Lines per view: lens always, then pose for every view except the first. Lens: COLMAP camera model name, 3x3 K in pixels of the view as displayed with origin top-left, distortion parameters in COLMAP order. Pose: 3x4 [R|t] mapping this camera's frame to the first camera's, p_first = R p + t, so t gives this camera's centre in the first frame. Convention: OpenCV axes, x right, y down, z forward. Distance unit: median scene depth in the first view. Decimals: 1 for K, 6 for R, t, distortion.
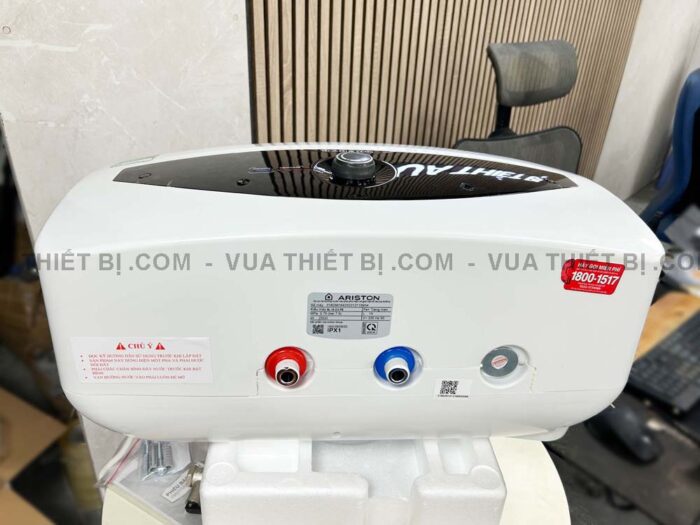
lens RADIAL K [[526.8, 0, 345.0], [0, 526.8, 266.3], [0, 0, 1]] dist [-0.002848, 0.005680]
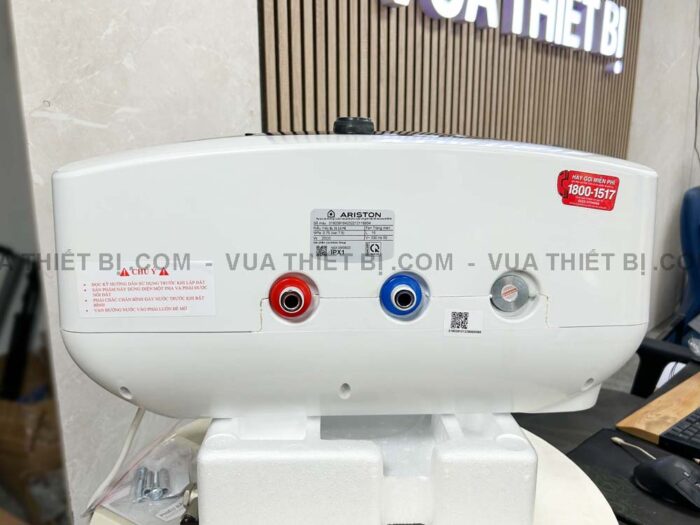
lens RADIAL K [[535.0, 0, 350.0], [0, 535.0, 262.5], [0, 0, 1]] dist [0.003154, -0.000385]
pose [[0.999208, -0.035960, -0.017032, 0.018548], [0.029928, 0.961302, -0.273866, 0.398800], [0.026221, 0.273140, 0.961617, 0.026233]]
